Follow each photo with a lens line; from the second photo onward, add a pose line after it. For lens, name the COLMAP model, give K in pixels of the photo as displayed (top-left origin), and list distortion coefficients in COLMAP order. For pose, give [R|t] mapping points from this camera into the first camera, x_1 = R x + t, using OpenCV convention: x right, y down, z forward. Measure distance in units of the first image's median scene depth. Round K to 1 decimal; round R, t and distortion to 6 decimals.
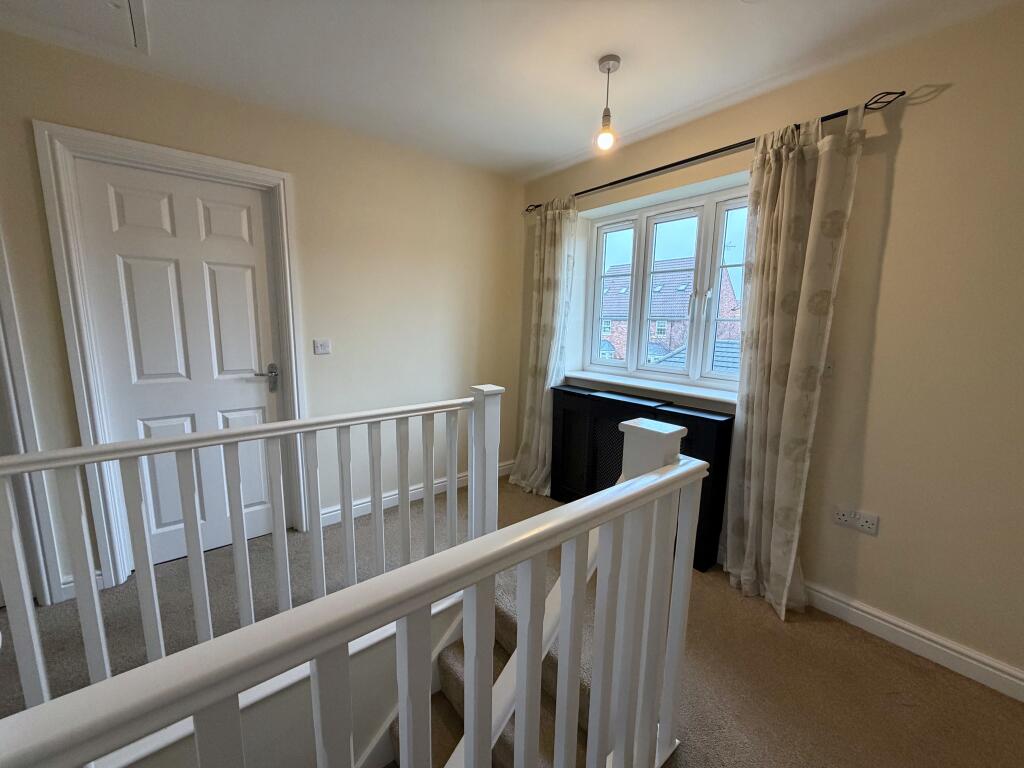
lens RADIAL K [[408.3, 0, 512.0], [0, 408.3, 384.0], [0, 0, 1]] dist [-0.000270, -0.000056]
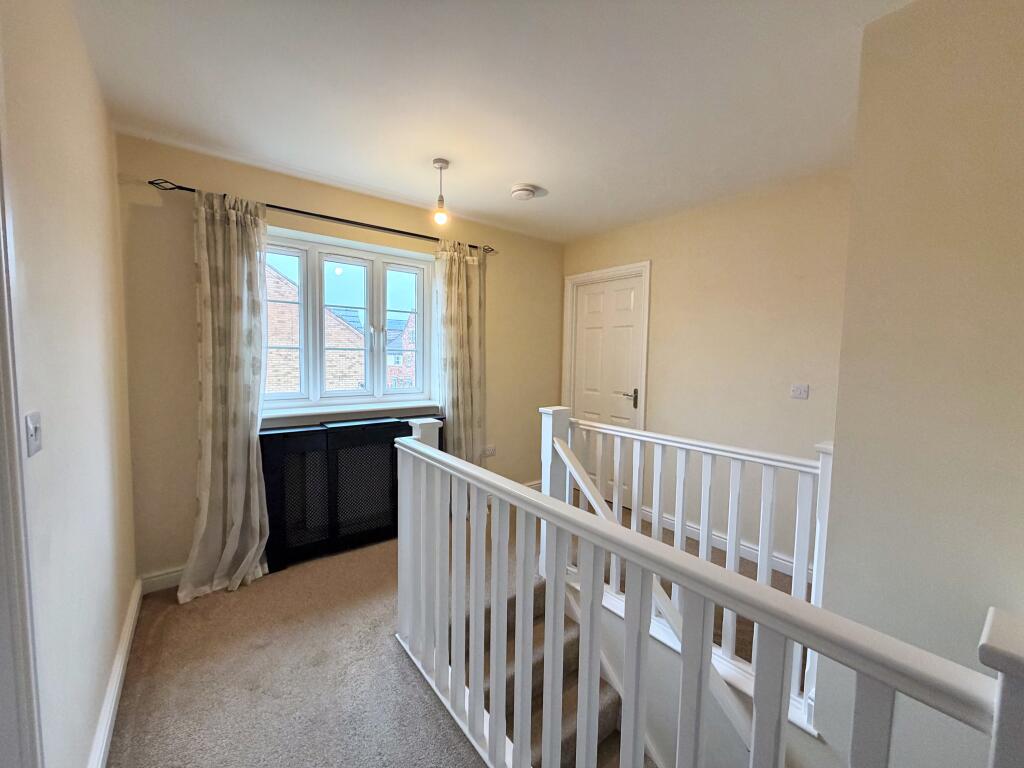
lens RADIAL K [[408.3, 0, 512.0], [0, 408.3, 384.0], [0, 0, 1]] dist [-0.000270, -0.000056]
pose [[0.024913, -0.079140, 0.996552, -0.788243], [0.144454, 0.986685, 0.074745, -0.087827], [-0.989198, 0.142093, 0.036014, 0.558455]]
